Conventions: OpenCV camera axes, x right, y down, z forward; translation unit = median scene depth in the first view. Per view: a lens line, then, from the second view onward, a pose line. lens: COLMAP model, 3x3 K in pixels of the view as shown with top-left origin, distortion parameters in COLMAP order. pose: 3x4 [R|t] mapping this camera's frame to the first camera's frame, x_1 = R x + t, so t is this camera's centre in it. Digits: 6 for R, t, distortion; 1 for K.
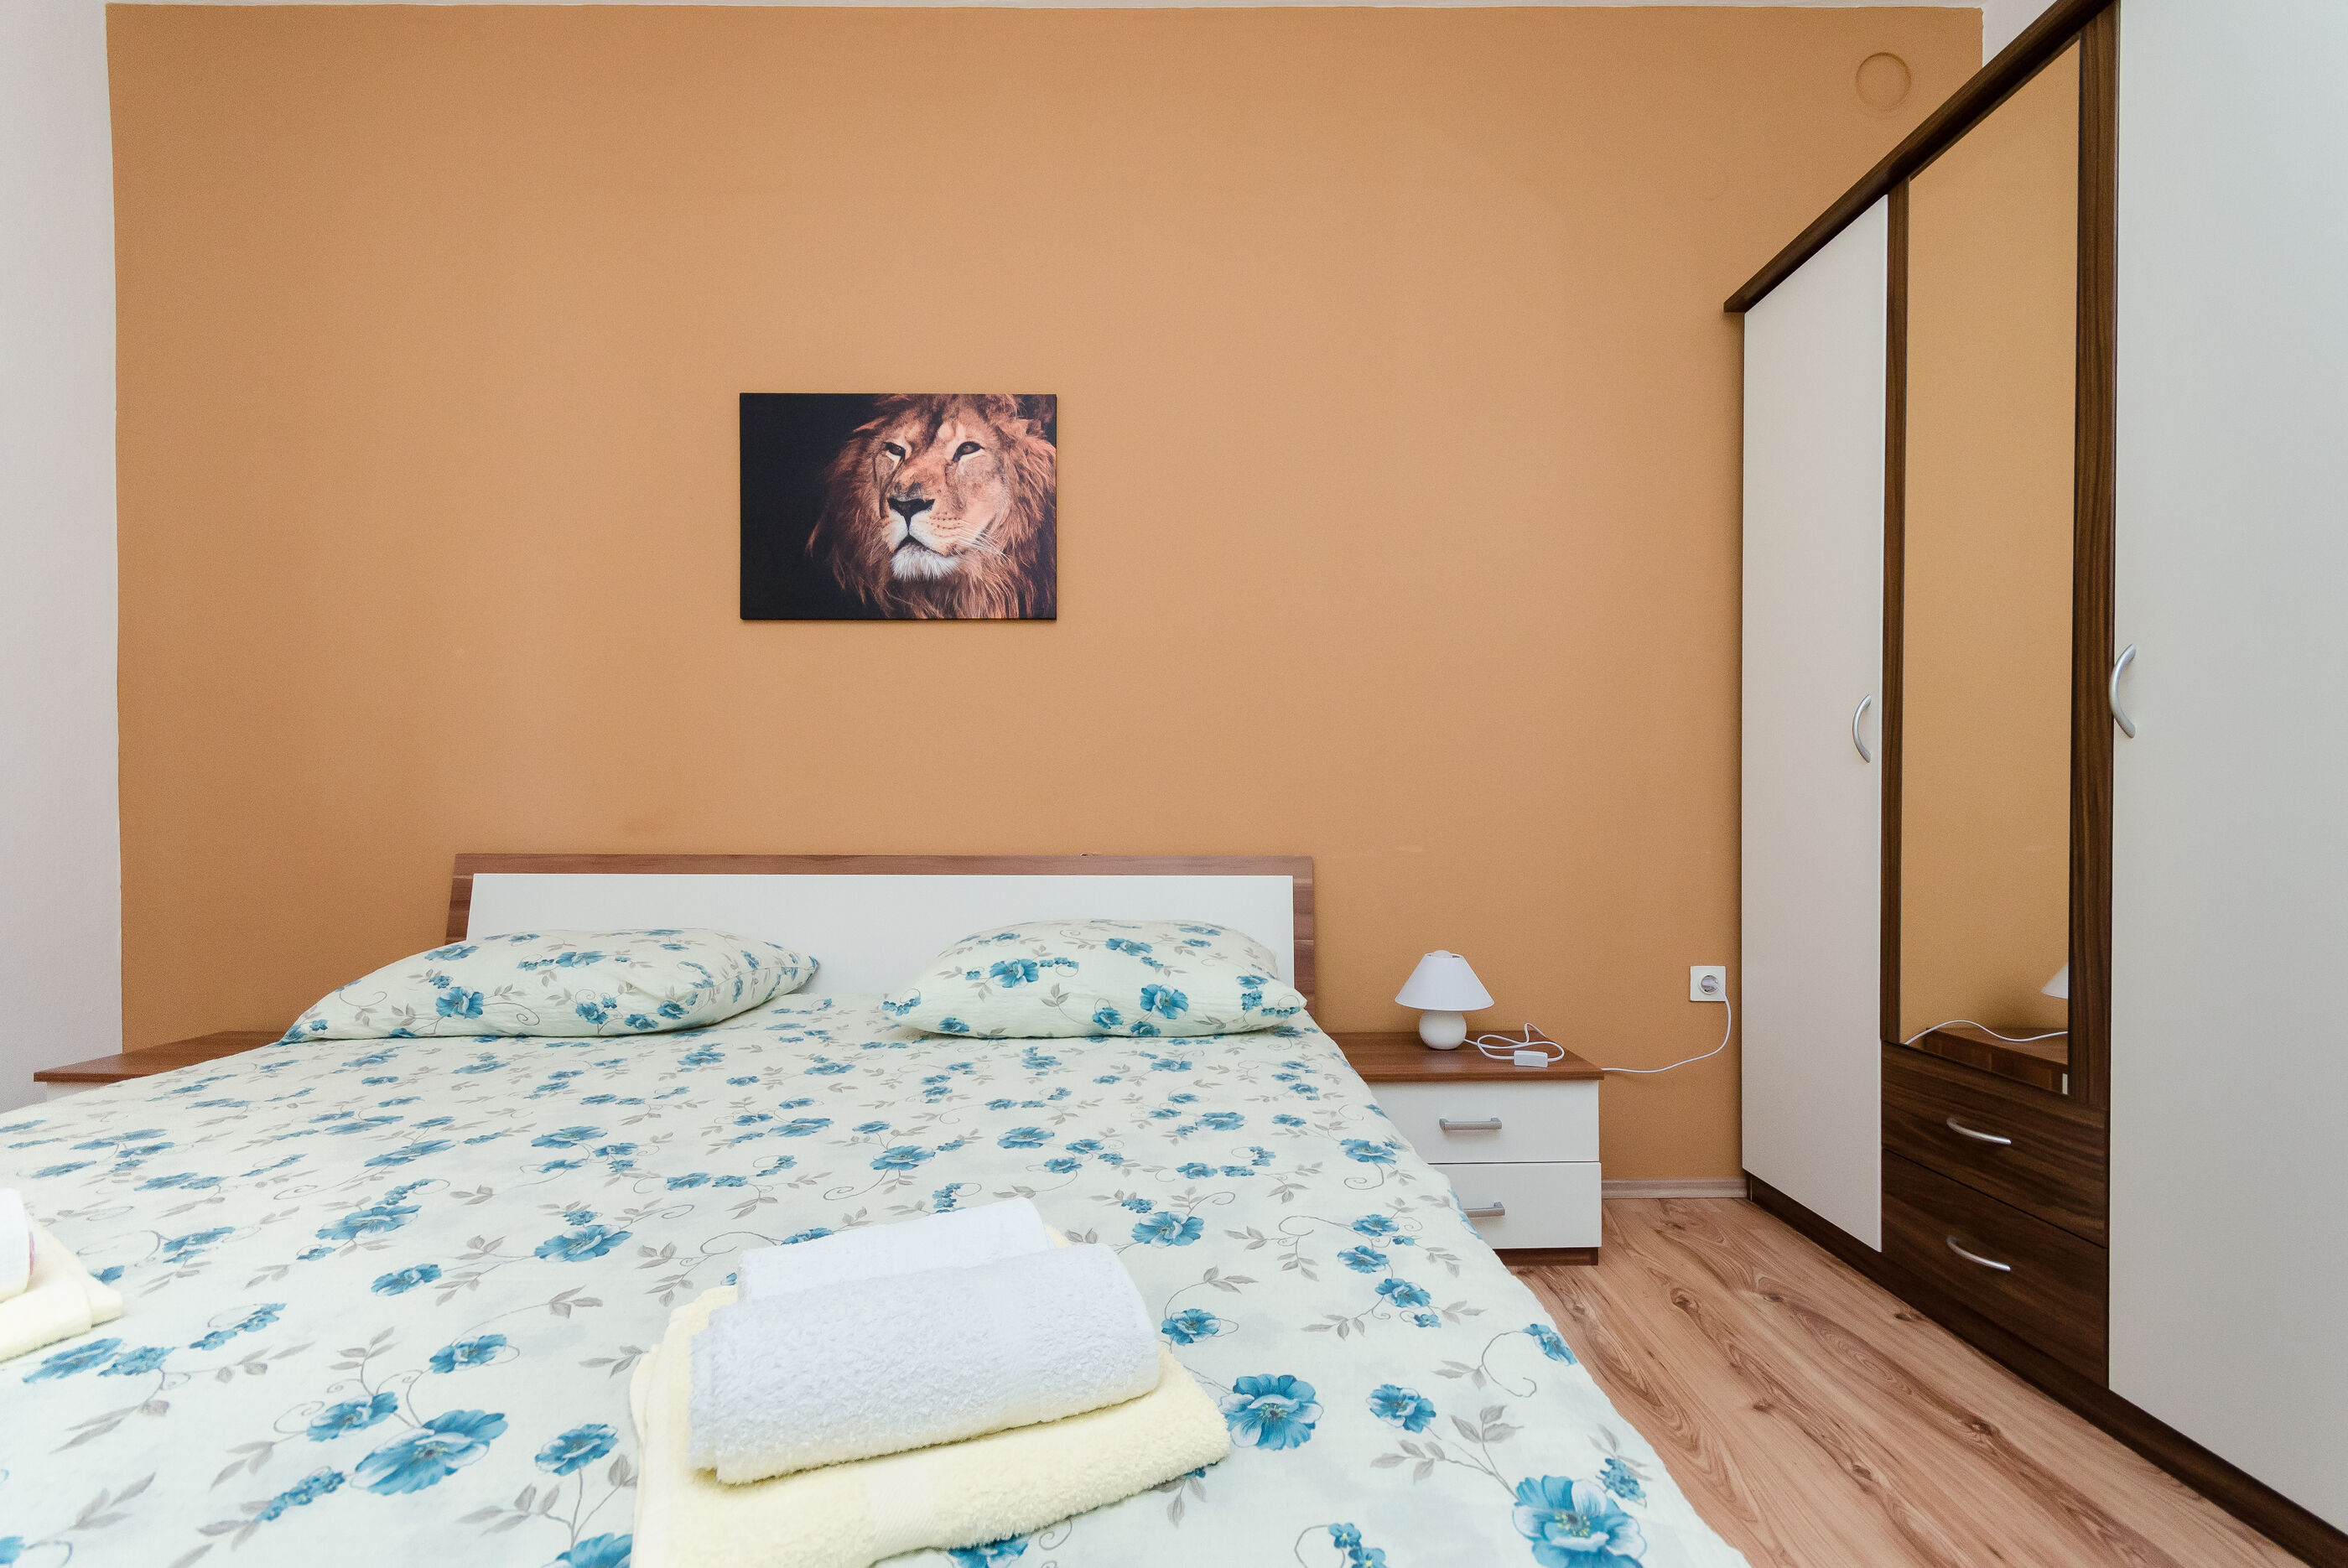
lens RADIAL K [[1063.2, 0, 1170.7], [0, 1063.2, 824.6], [0, 0, 1]] dist [0.001500, 0.000511]
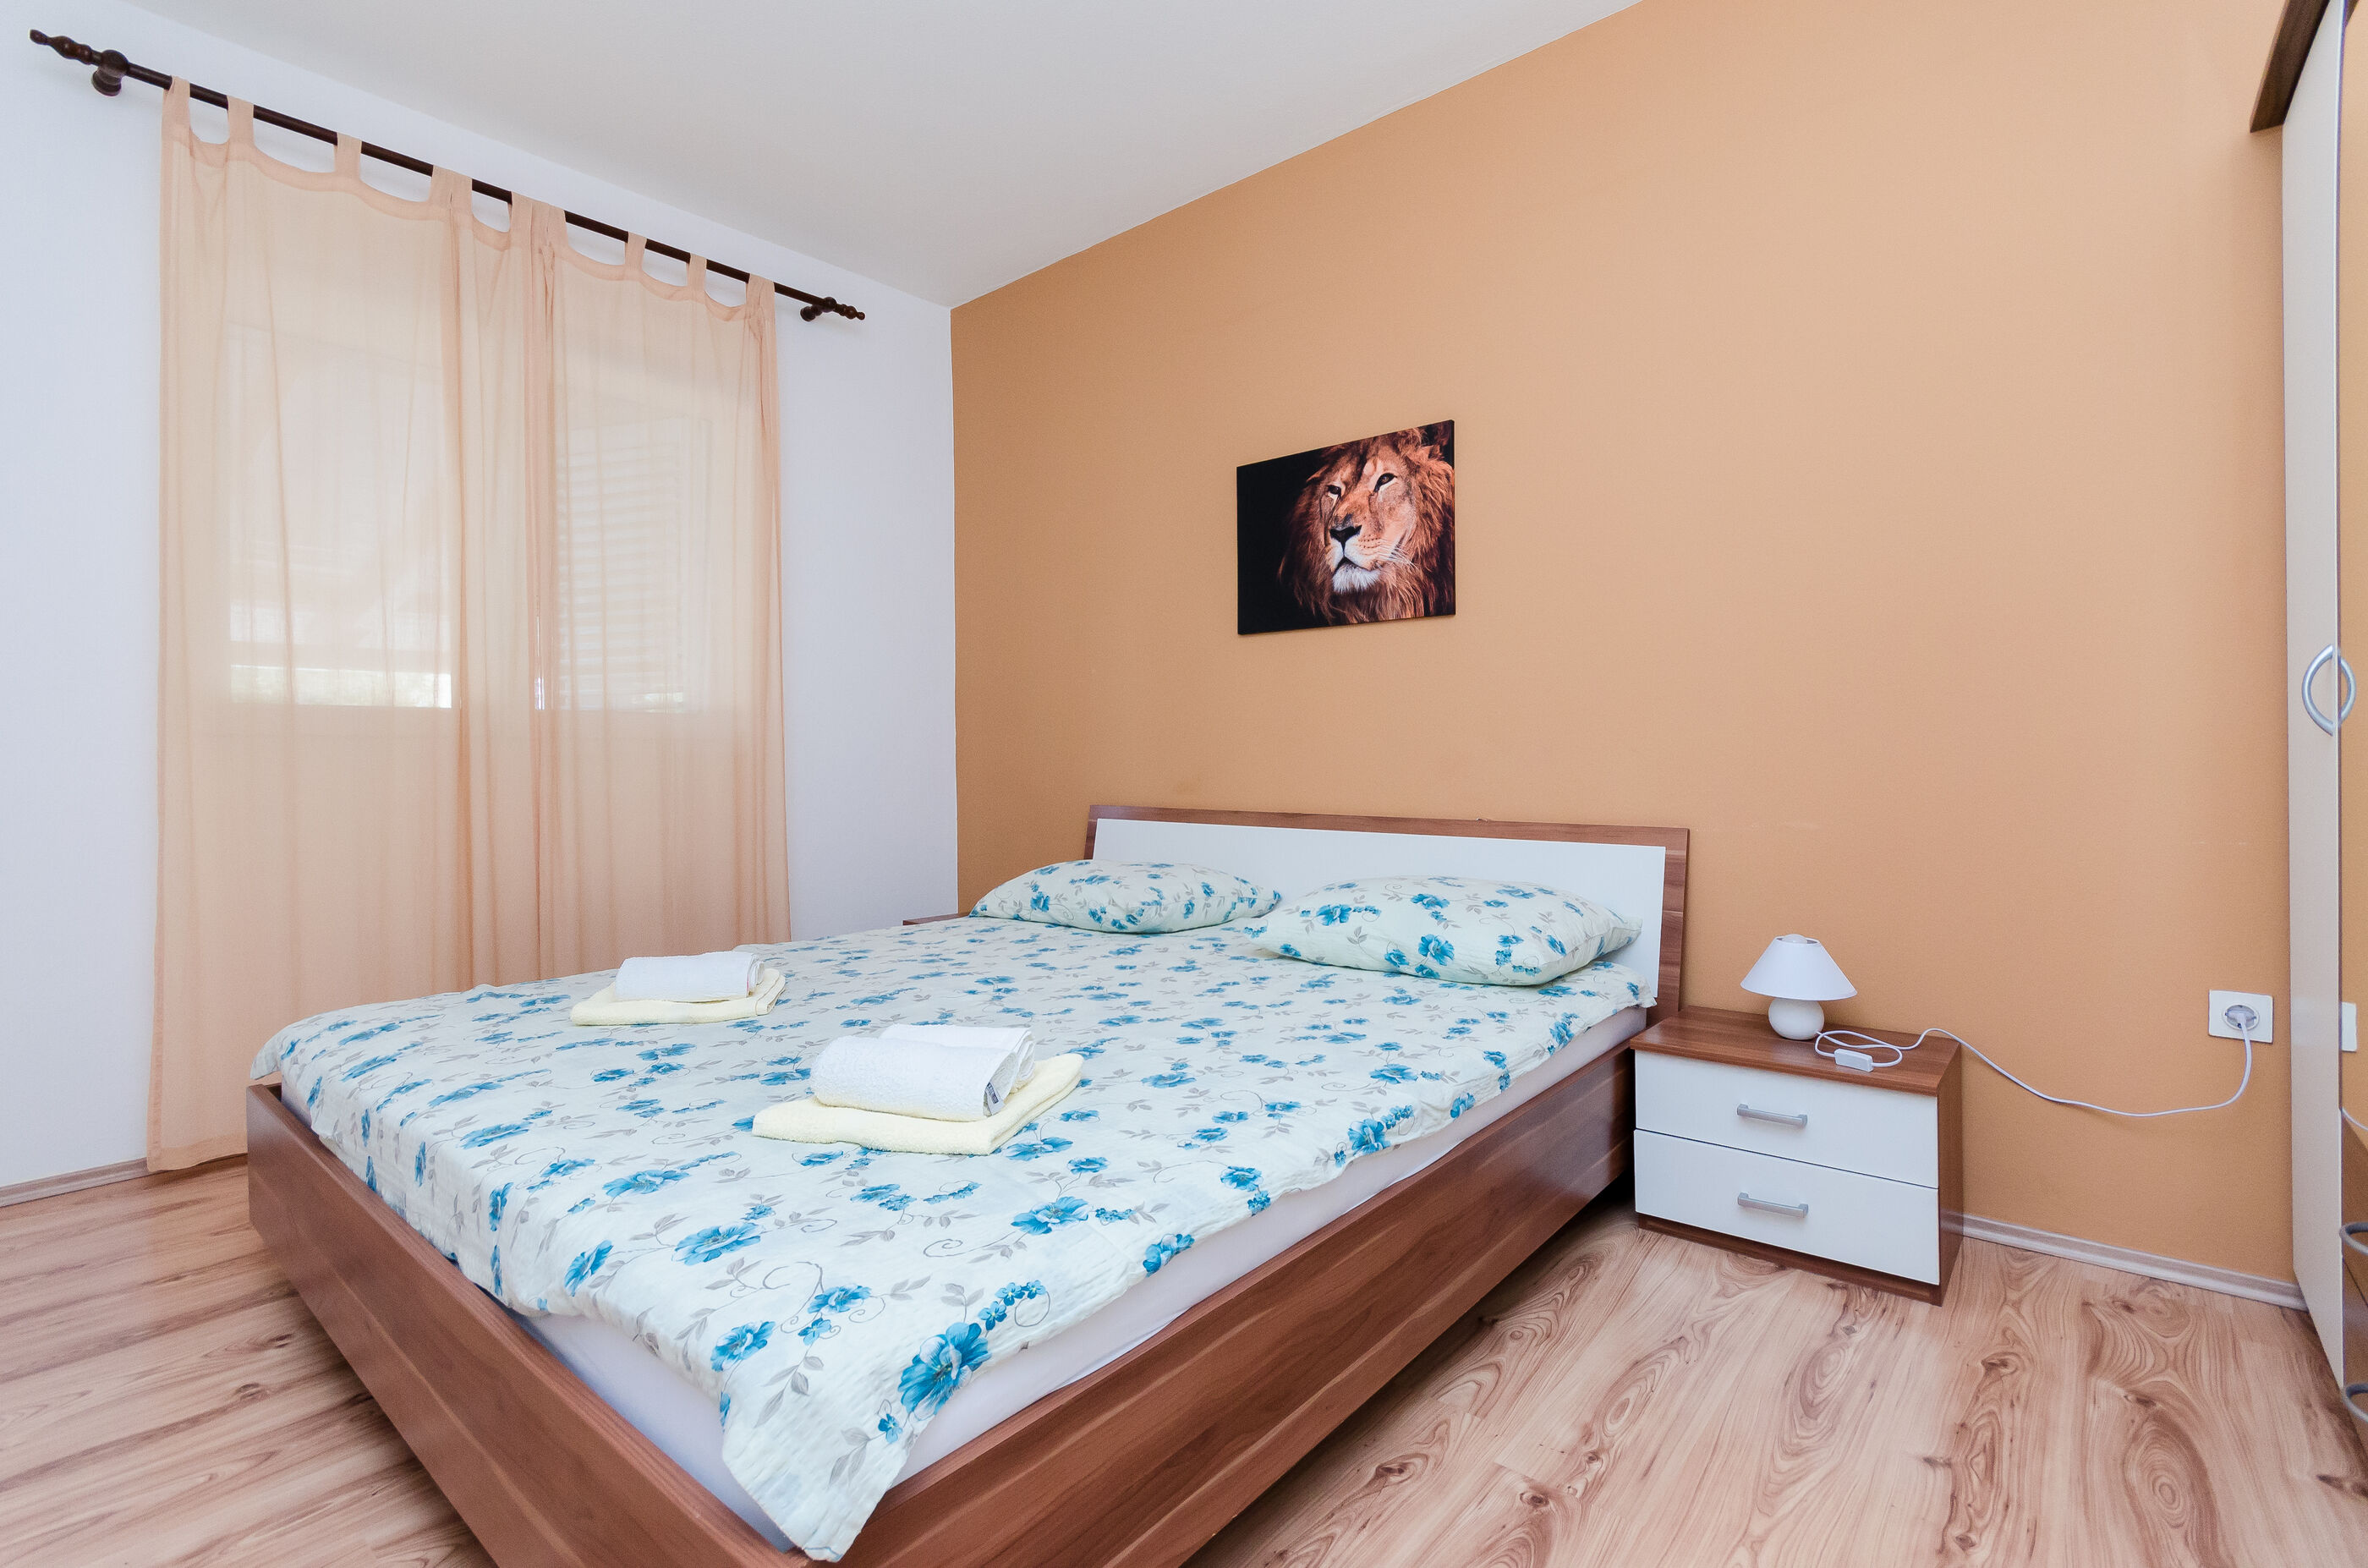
lens RADIAL K [[1060.7, 0, 1182.9], [0, 1060.7, 759.2], [0, 0, 1]] dist [0.001488, -0.000021]
pose [[0.765060, -0.003696, -0.643949, 0.490345], [0.002565, 0.999993, -0.002693, -0.040242], [0.643954, 0.000409, 0.765064, -0.082247]]
